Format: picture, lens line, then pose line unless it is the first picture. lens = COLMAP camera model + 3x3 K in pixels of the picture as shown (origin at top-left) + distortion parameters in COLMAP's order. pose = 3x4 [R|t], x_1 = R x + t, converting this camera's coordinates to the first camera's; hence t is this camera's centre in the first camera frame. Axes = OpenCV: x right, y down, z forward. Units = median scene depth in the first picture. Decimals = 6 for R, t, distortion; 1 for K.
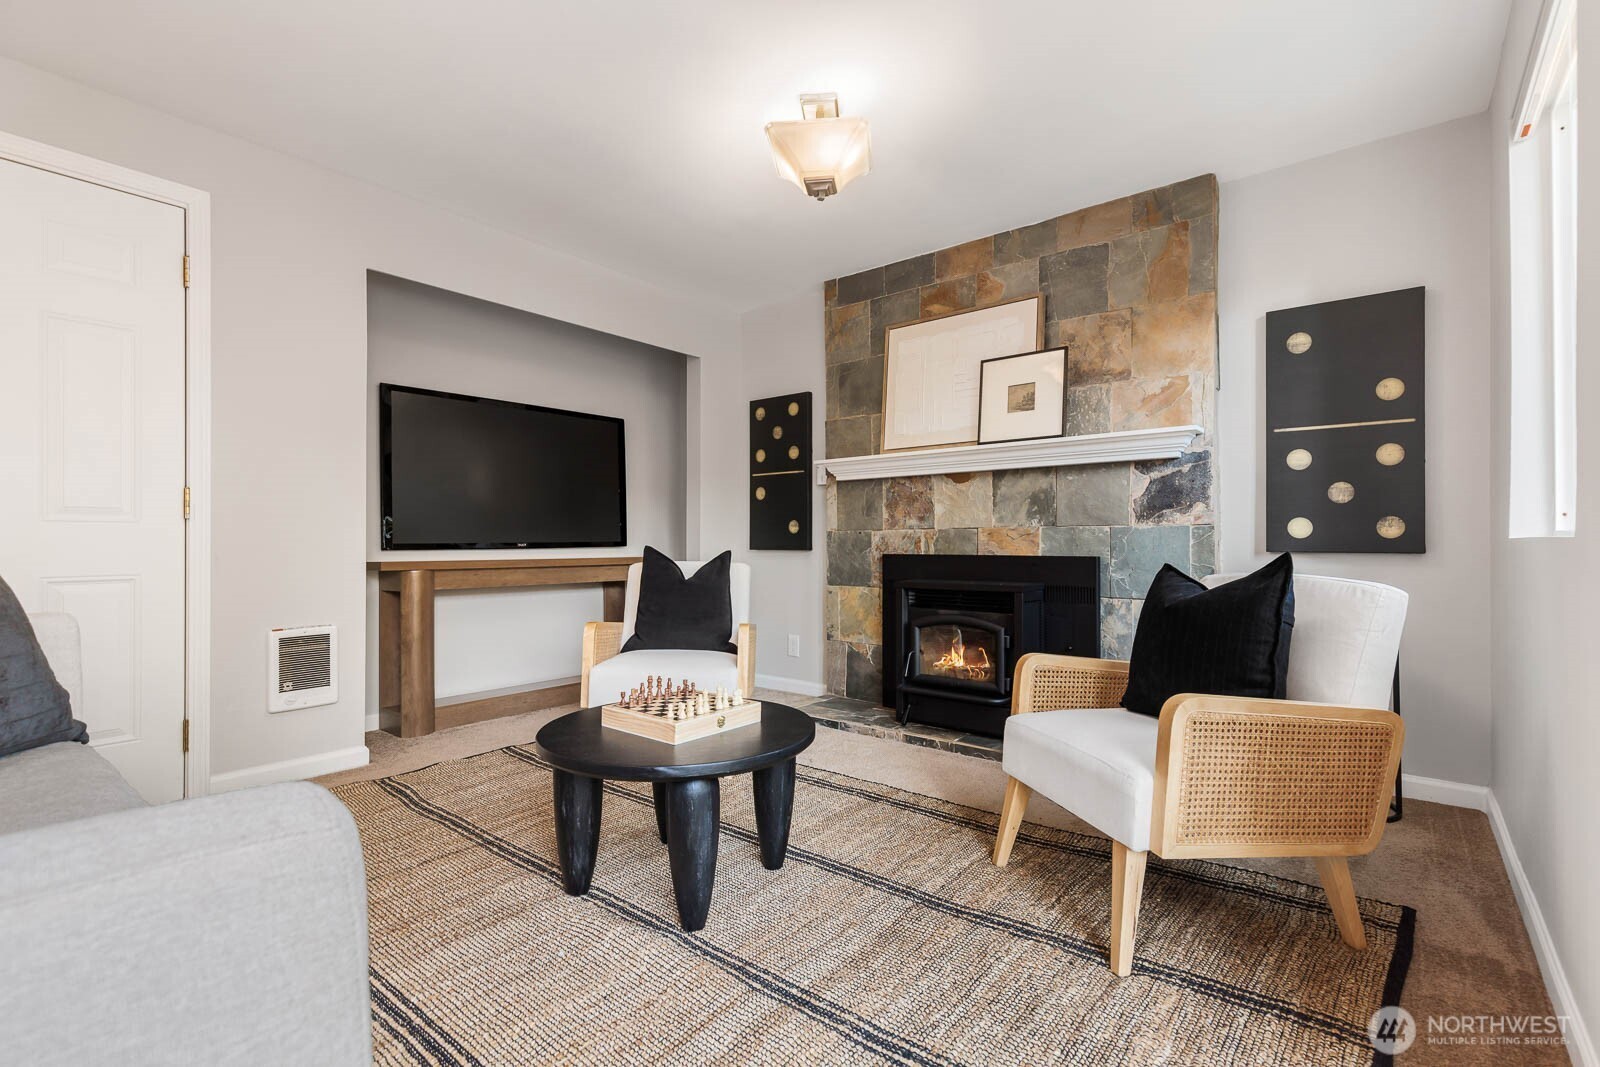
lens RADIAL K [[725.5, 0, 806.7], [0, 725.5, 532.5], [0, 0, 1]] dist [0.011657, -0.002859]
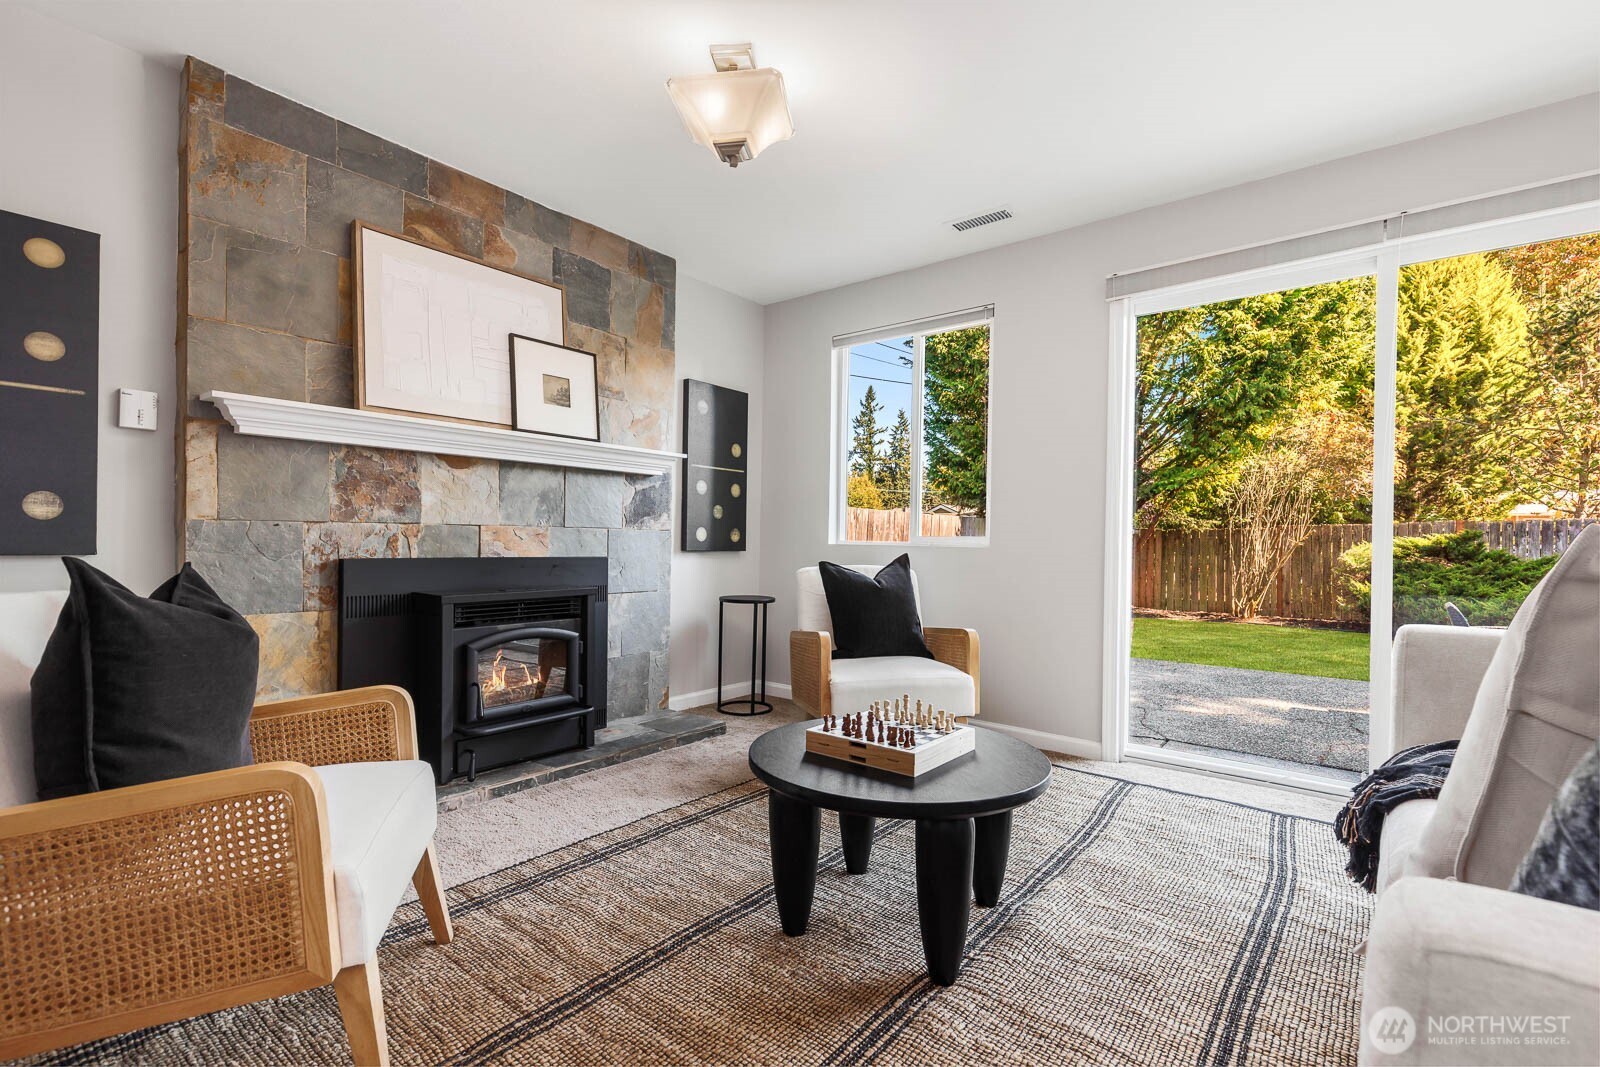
lens RADIAL K [[725.5, 0, 808.7], [0, 725.5, 538.3], [0, 0, 1]] dist [0.011657, -0.002859]
pose [[-0.006186, 0.004805, 0.999969, -0.641563], [-0.027159, 0.999619, -0.004972, 0.002791], [-0.999612, -0.027189, -0.006053, 0.659422]]
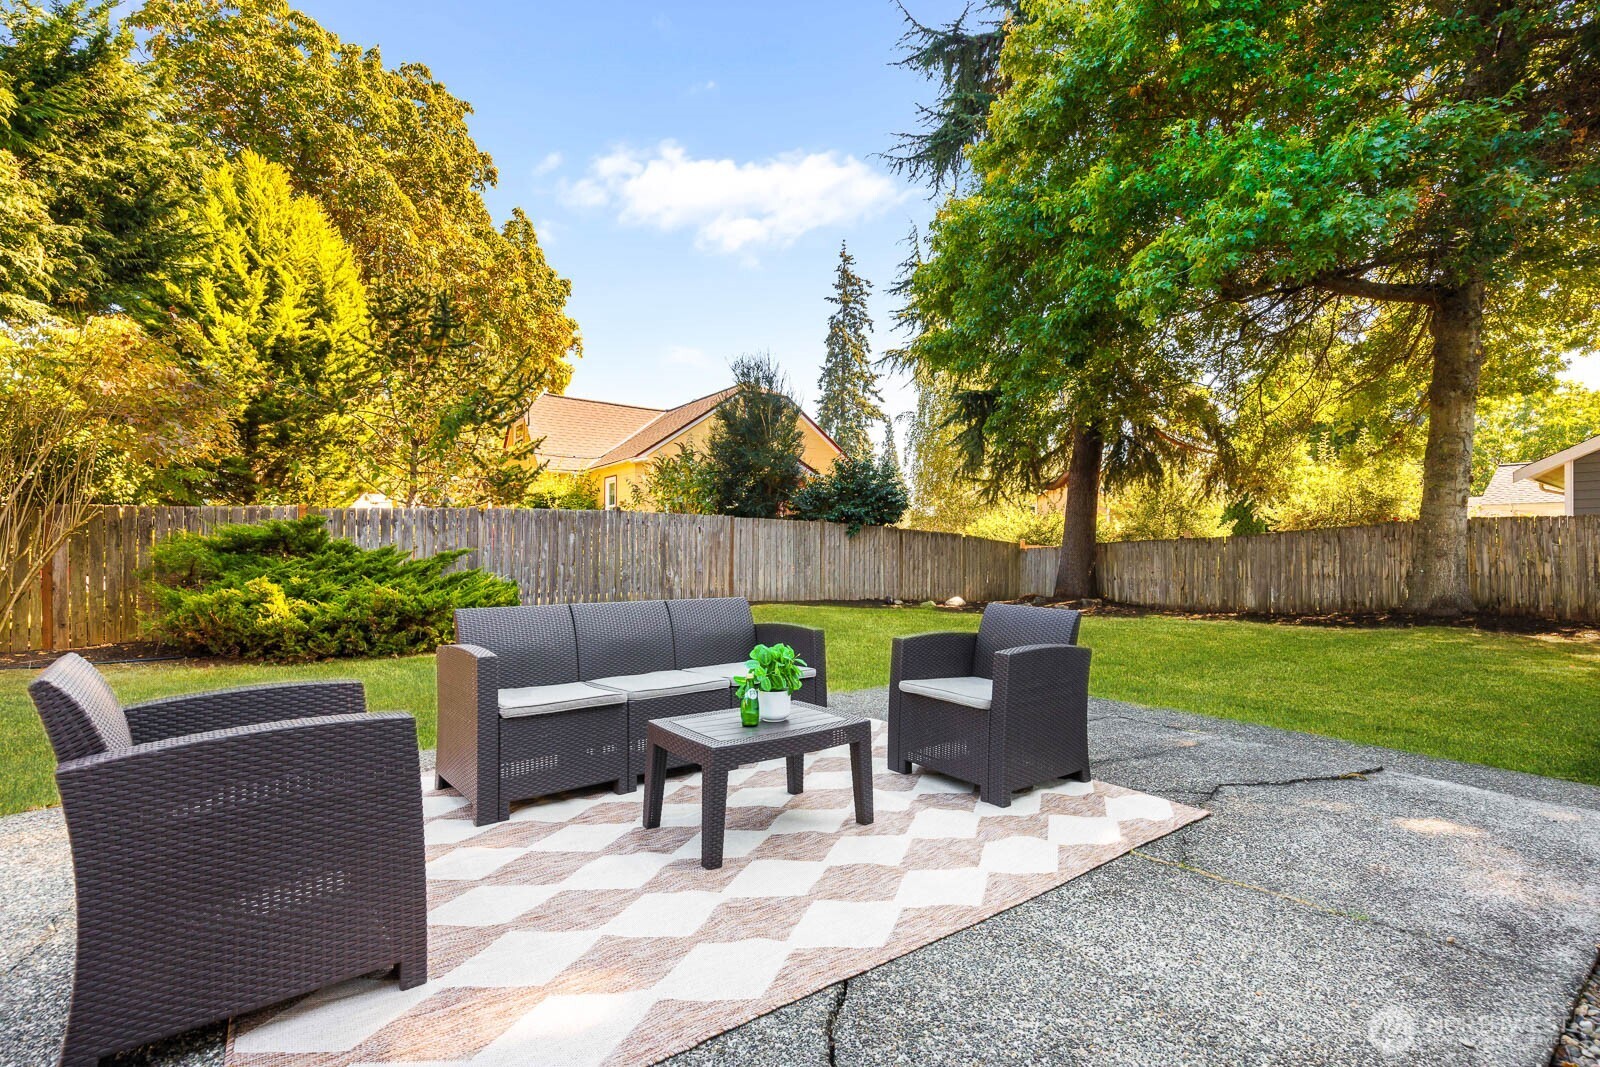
lens RADIAL K [[725.5, 0, 797.9], [0, 725.5, 548.5], [0, 0, 1]] dist [0.011657, -0.002859]
pose [[-0.968883, -0.005240, 0.247464, 0.201304], [-0.008985, 0.999862, -0.014008, 0.012790], [-0.247356, -0.015796, -0.968796, -0.149445]]
